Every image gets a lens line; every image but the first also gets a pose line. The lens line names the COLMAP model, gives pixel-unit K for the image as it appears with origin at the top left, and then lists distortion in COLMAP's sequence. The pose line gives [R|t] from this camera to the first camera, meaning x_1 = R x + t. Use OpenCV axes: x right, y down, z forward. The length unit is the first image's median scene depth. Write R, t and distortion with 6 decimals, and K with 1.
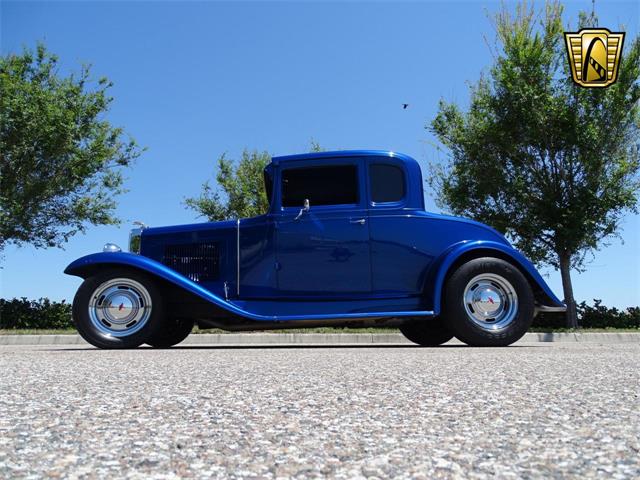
lens RADIAL K [[441.2, 0, 311.8], [0, 441.2, 249.5], [0, 0, 1]] dist [0.027482, -0.002146]
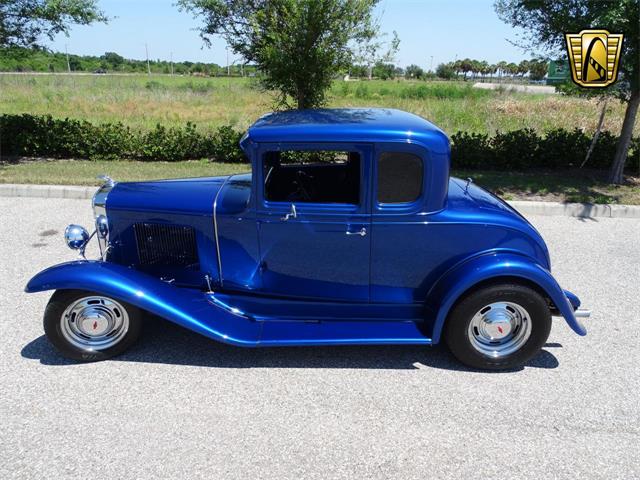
lens RADIAL K [[453.9, 0, 315.0], [0, 453.9, 242.8], [0, 0, 1]] dist [0.002942, 0.000459]
pose [[0.997245, 0.043924, -0.059772, 0.030024], [-0.005615, 0.848205, 0.529639, -0.184757], [0.073963, -0.527844, 0.846115, 0.106917]]
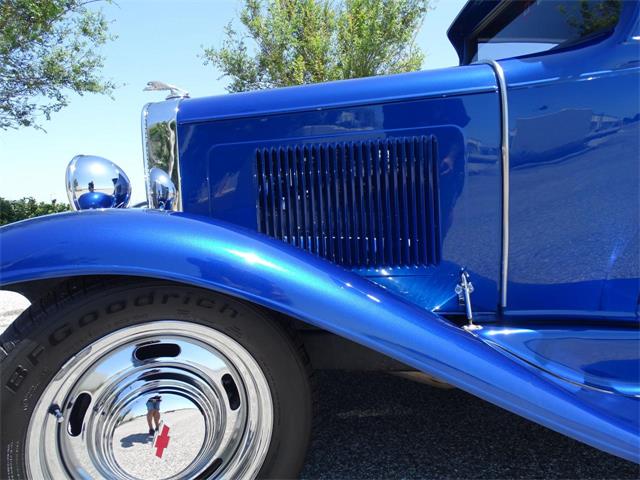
lens RADIAL K [[450.1, 0, 318.2], [0, 450.1, 240.1], [0, 0, 1]] dist [0.001734, 0.000420]
pose [[0.999663, -0.024748, -0.007876, -0.117111], [0.025955, 0.962689, 0.269363, -0.014921], [0.000916, -0.269476, 0.963007, 0.272928]]
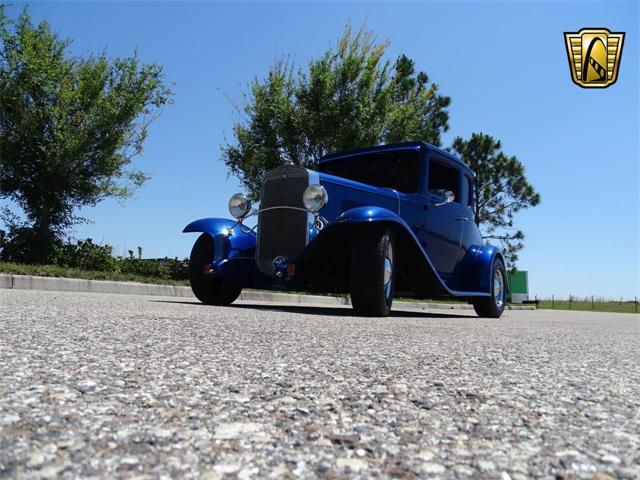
lens RADIAL K [[450.1, 0, 318.2], [0, 450.1, 240.1], [0, 0, 1]] dist [0.001734, 0.000420]
pose [[0.618444, 0.144165, 0.772492, -0.433688], [-0.213984, 0.976776, -0.010977, 0.037632], [-0.756134, -0.158512, 0.634930, 0.184652]]
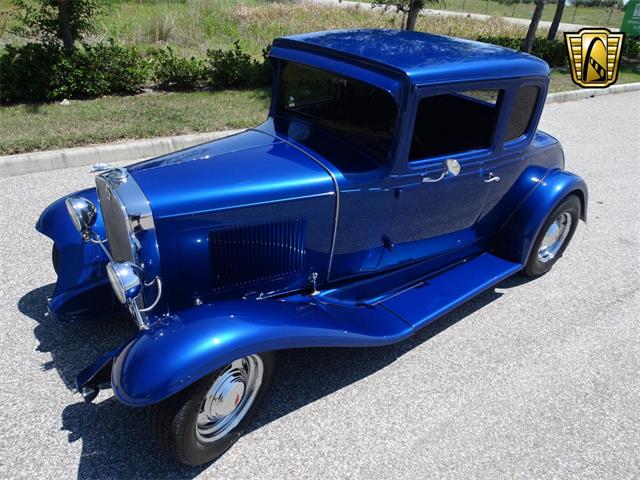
lens RADIAL K [[450.1, 0, 318.2], [0, 450.1, 240.1], [0, 0, 1]] dist [0.001734, 0.000420]
pose [[0.822185, -0.219805, 0.525069, -0.212019], [-0.183722, 0.770595, 0.610270, -0.149808], [-0.538756, -0.598222, 0.593188, 0.244124]]
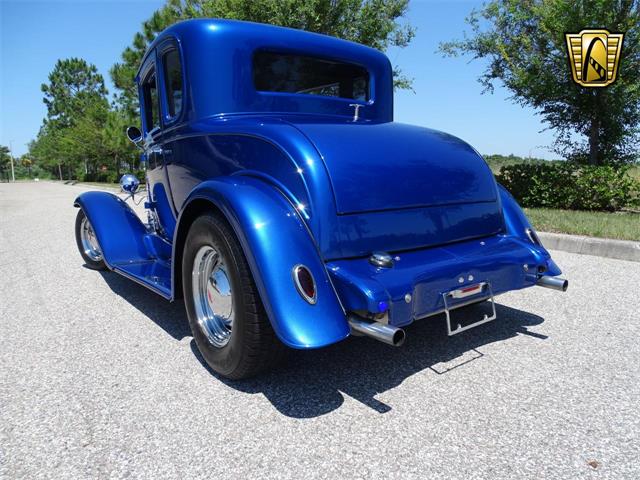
lens RADIAL K [[450.1, 0, 318.2], [0, 450.1, 240.1], [0, 0, 1]] dist [0.001734, 0.000420]
pose [[0.549422, 0.120782, -0.826769, 0.334175], [0.174768, 0.950997, 0.255071, -0.024706], [0.817063, -0.284634, 0.501390, 0.306415]]
